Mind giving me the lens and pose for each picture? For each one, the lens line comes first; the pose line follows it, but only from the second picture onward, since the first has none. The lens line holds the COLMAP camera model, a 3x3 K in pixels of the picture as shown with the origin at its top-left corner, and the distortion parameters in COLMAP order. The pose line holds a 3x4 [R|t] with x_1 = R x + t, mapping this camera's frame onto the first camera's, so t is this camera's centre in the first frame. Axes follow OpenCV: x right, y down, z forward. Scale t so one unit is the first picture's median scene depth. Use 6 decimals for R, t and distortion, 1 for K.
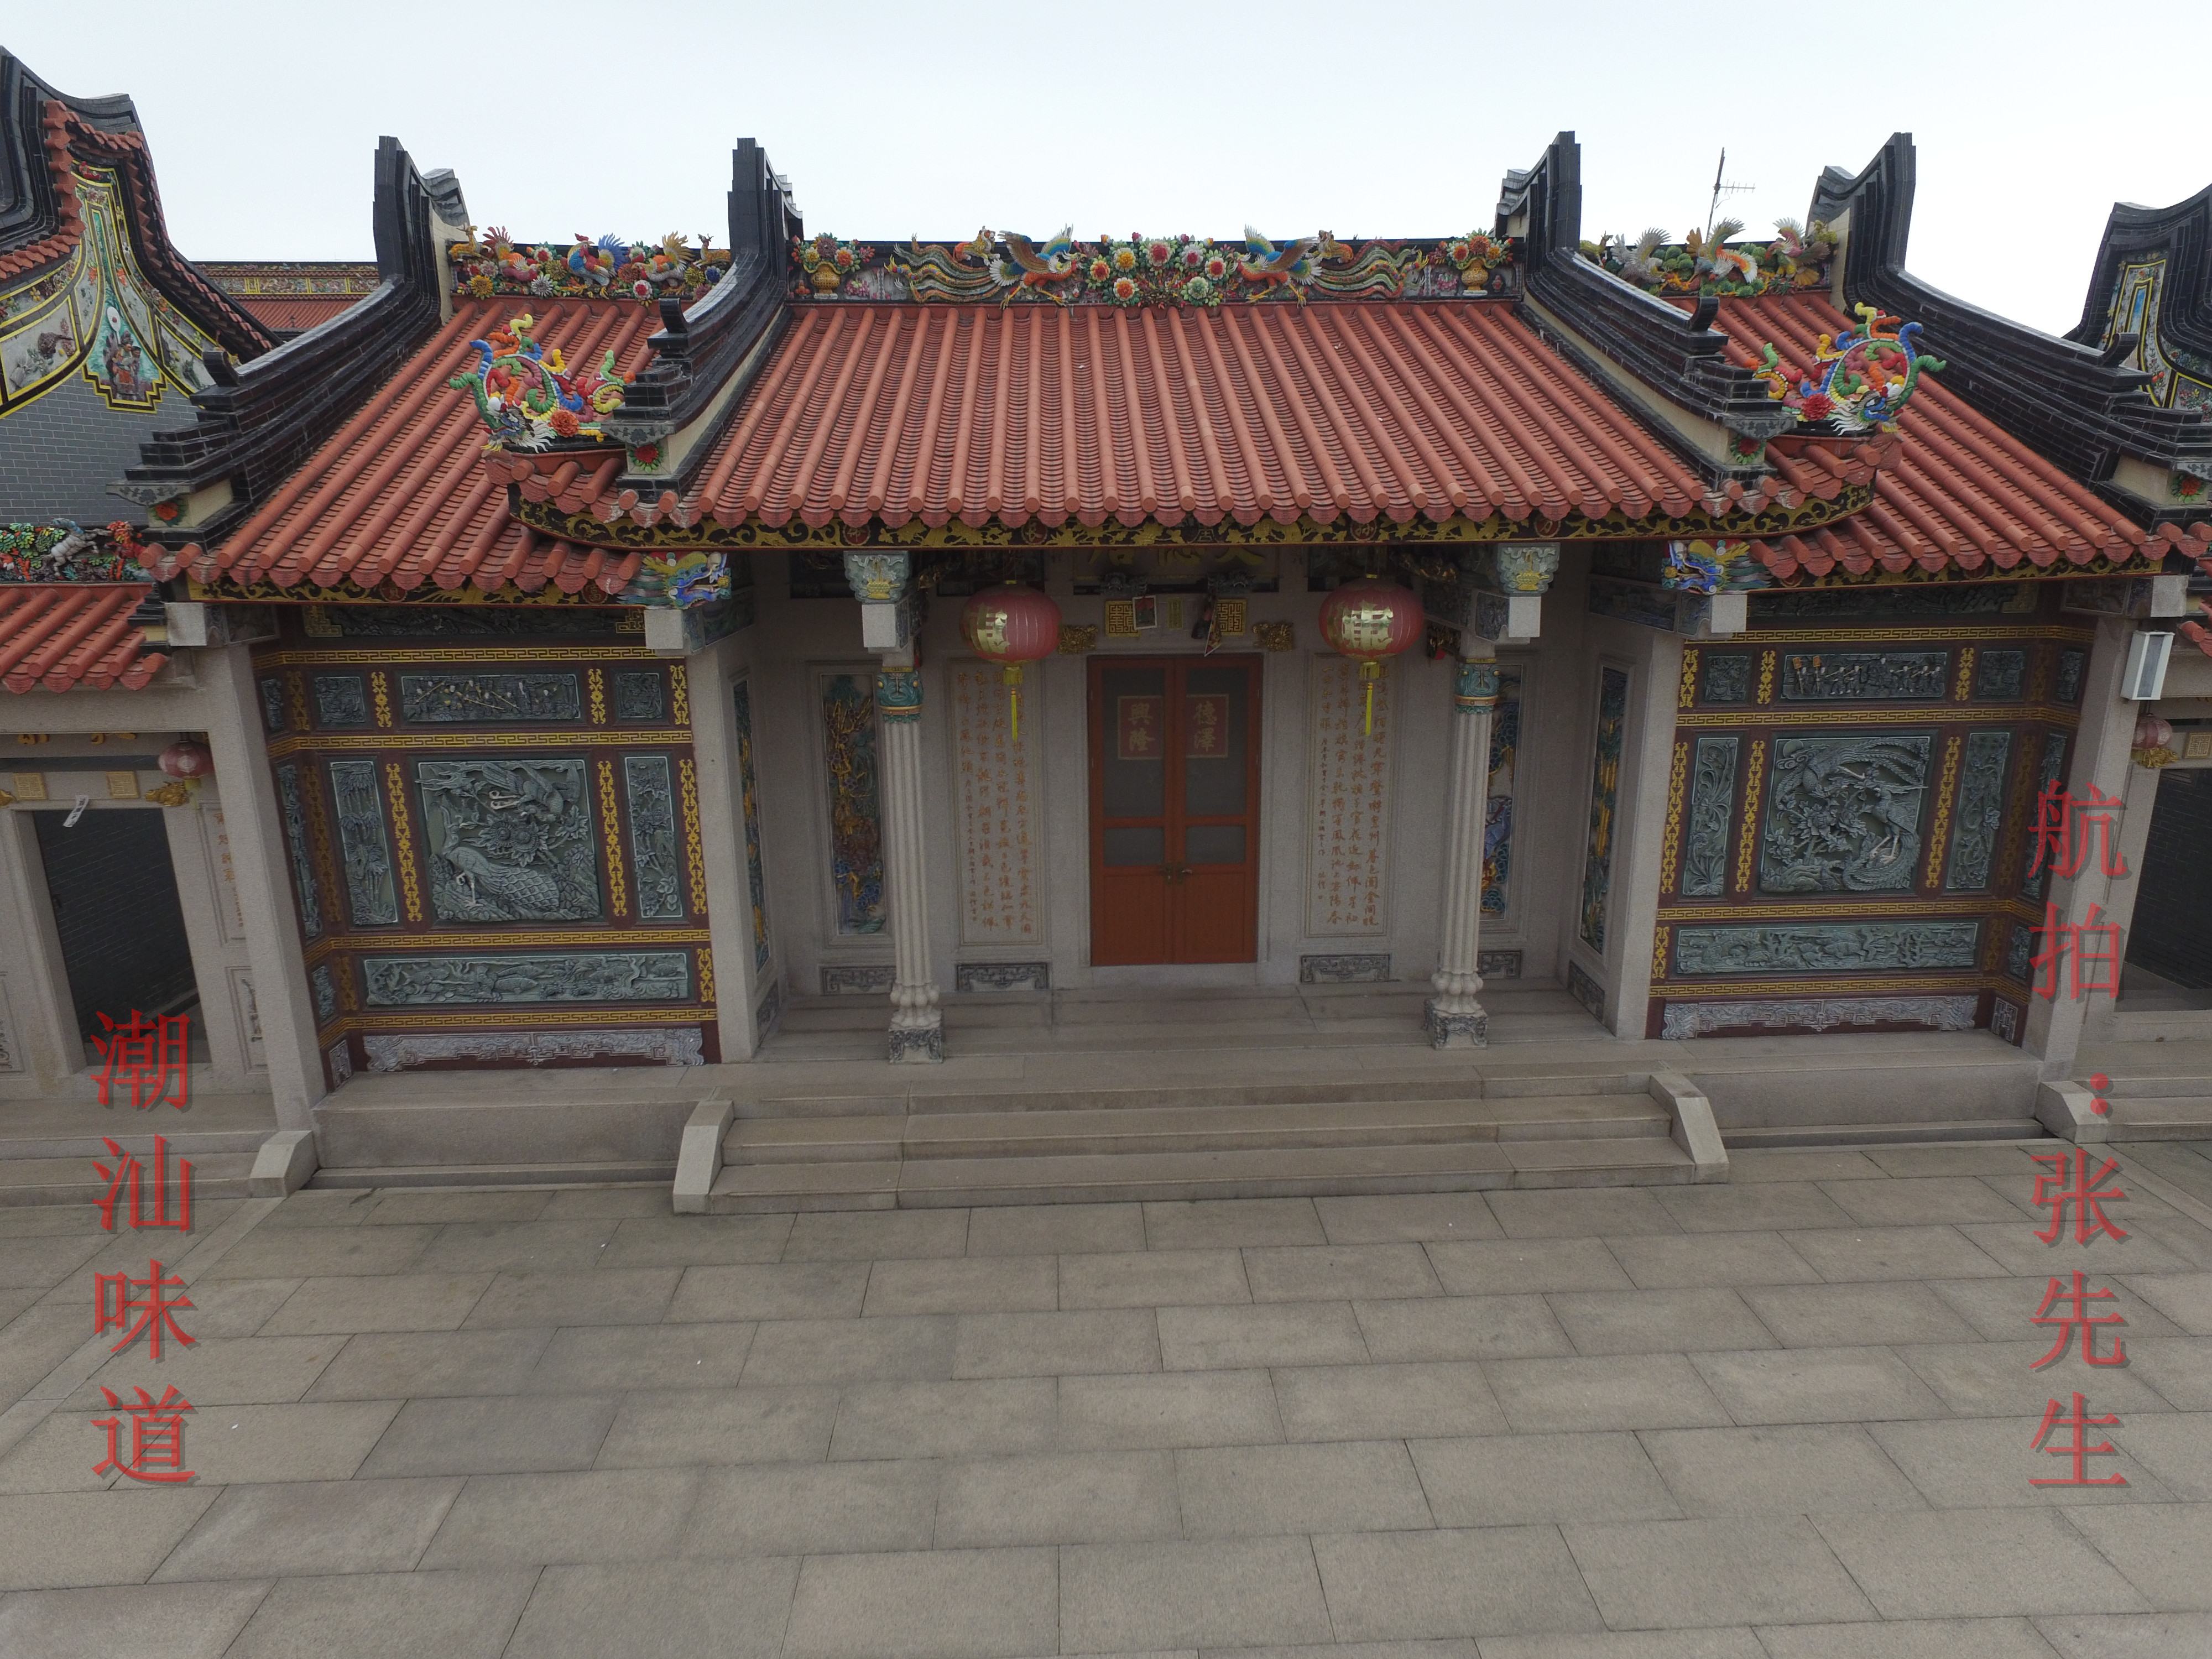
lens RADIAL K [[1280.2, 0, 1107.0], [0, 1280.2, 828.9], [0, 0, 1]] dist [-0.015132, 0.015259]
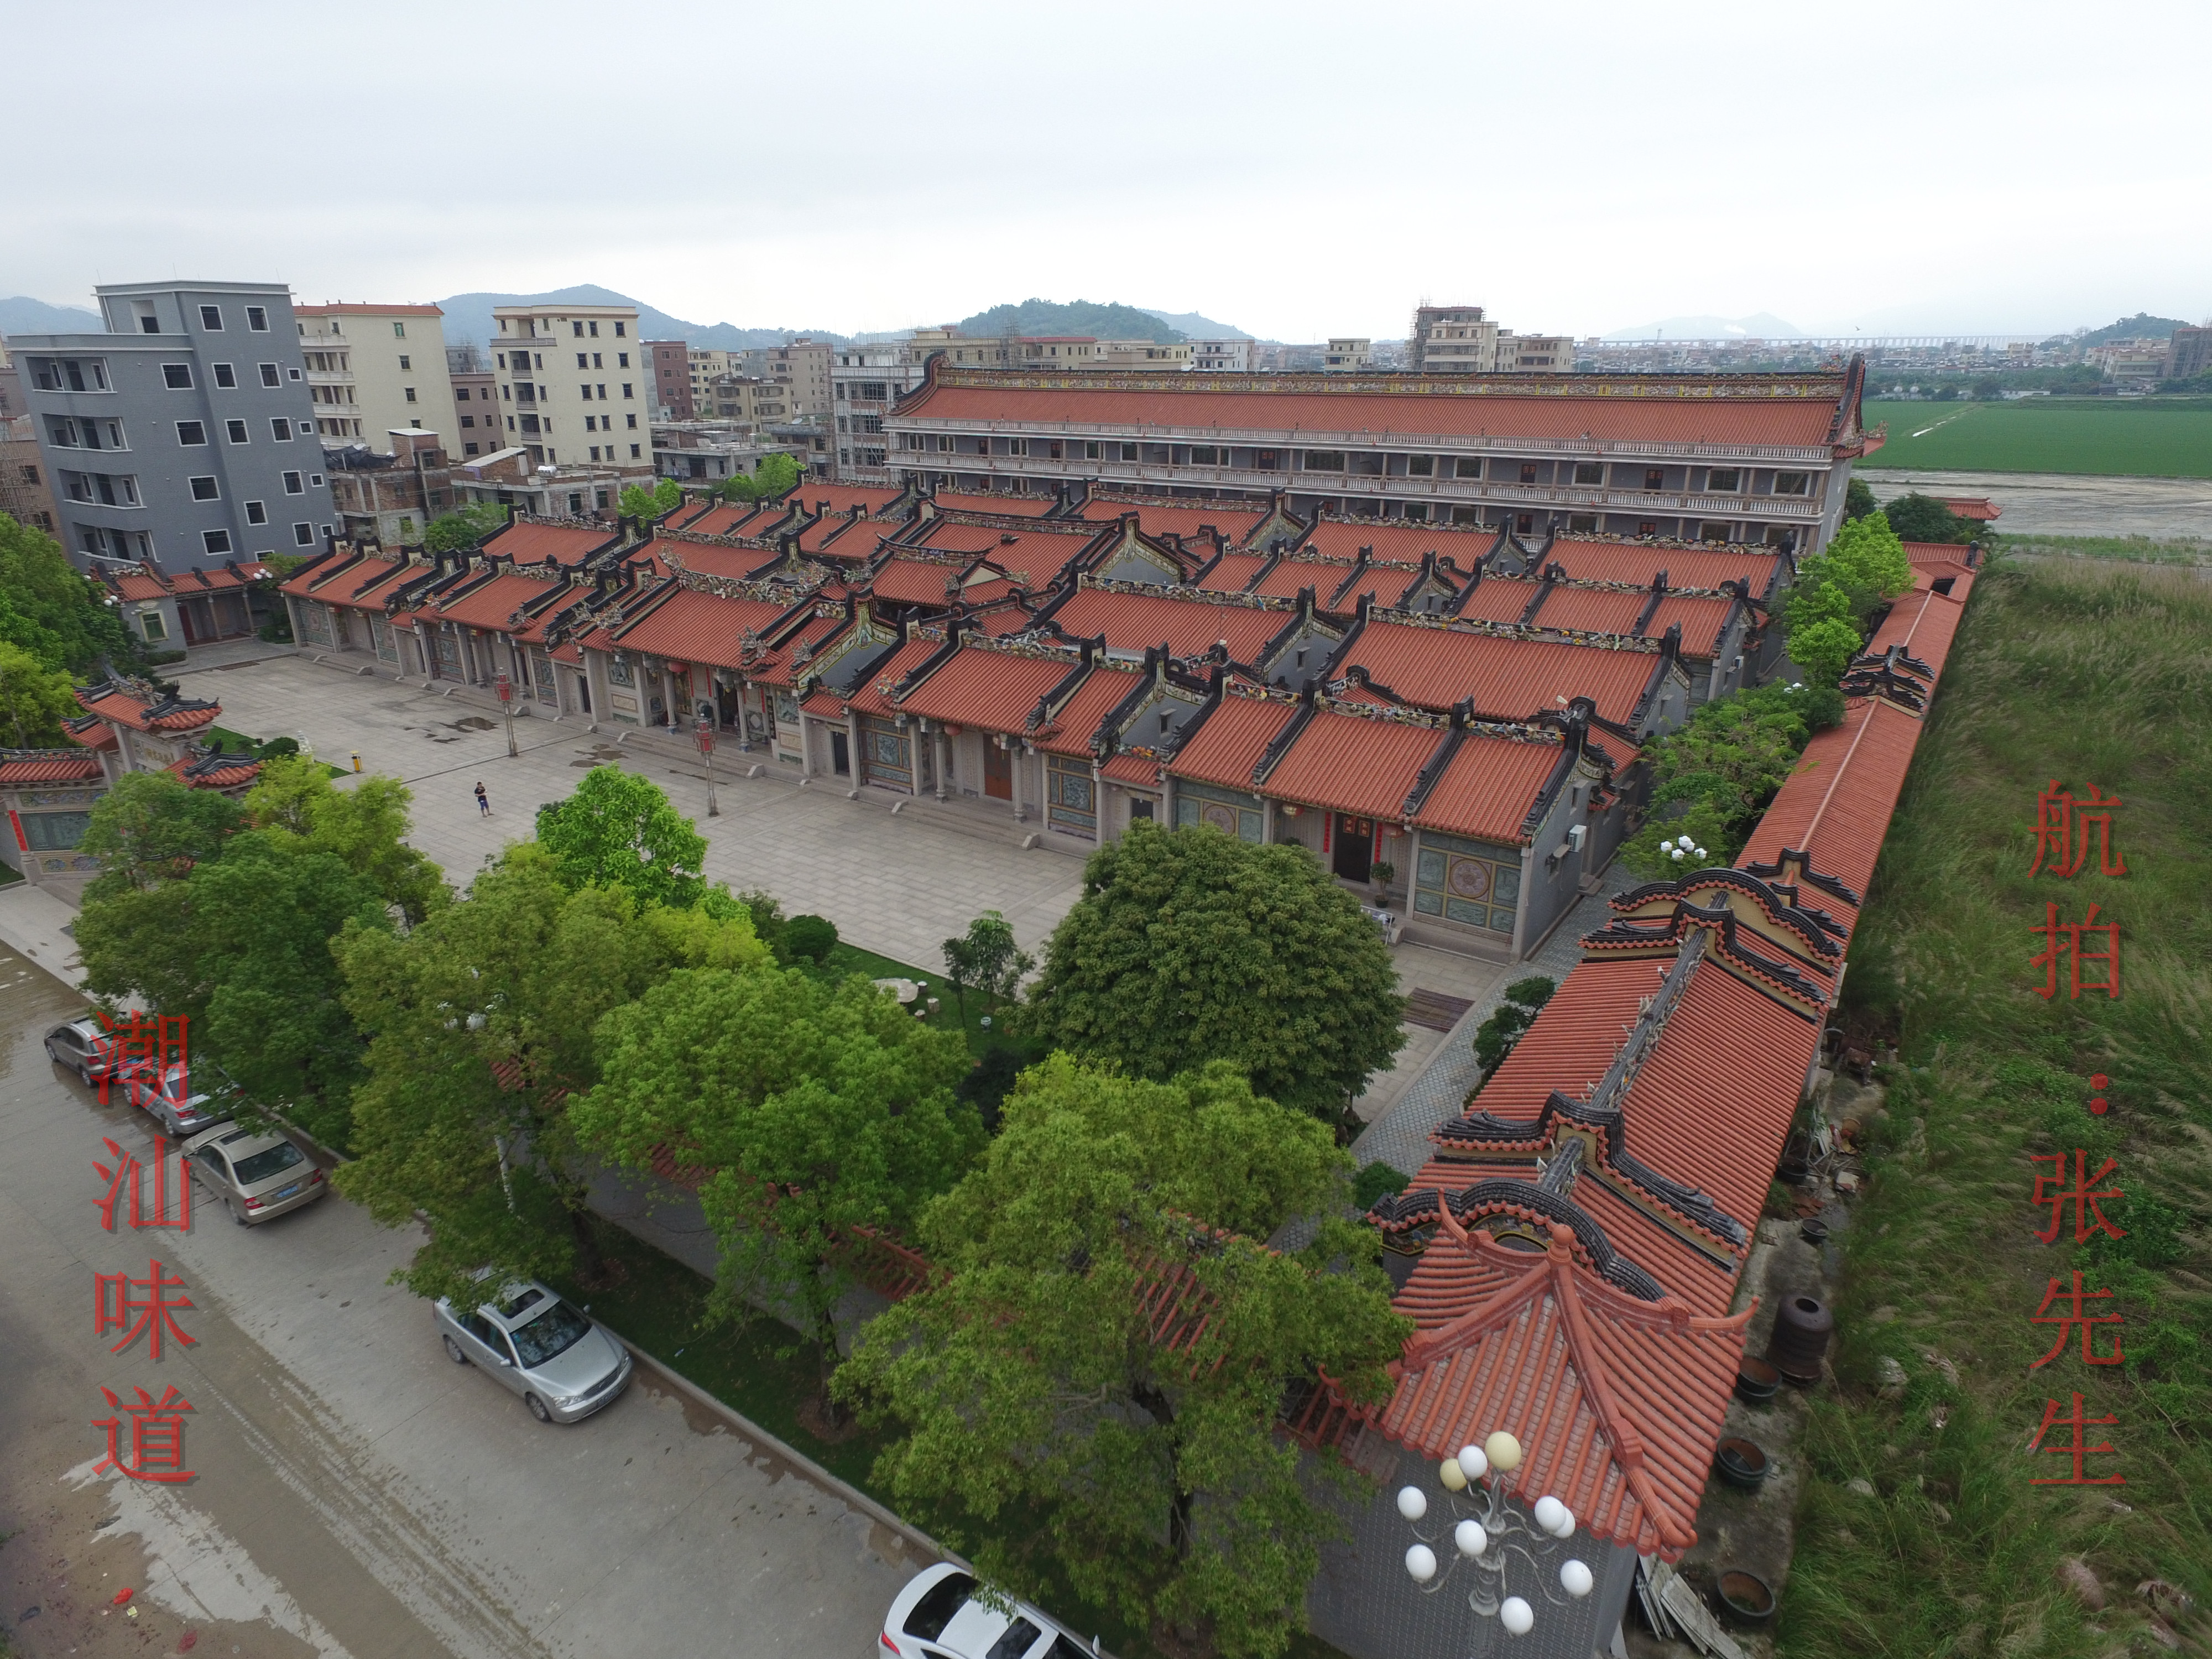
lens RADIAL K [[1280.2, 0, 1110.1], [0, 1280.2, 823.1], [0, 0, 1]] dist [-0.015132, 0.015259]
pose [[0.797538, 0.215862, -0.563326, 3.676685], [-0.155709, 0.975808, 0.153474, -0.712299], [0.582827, -0.034686, 0.811855, -3.133499]]
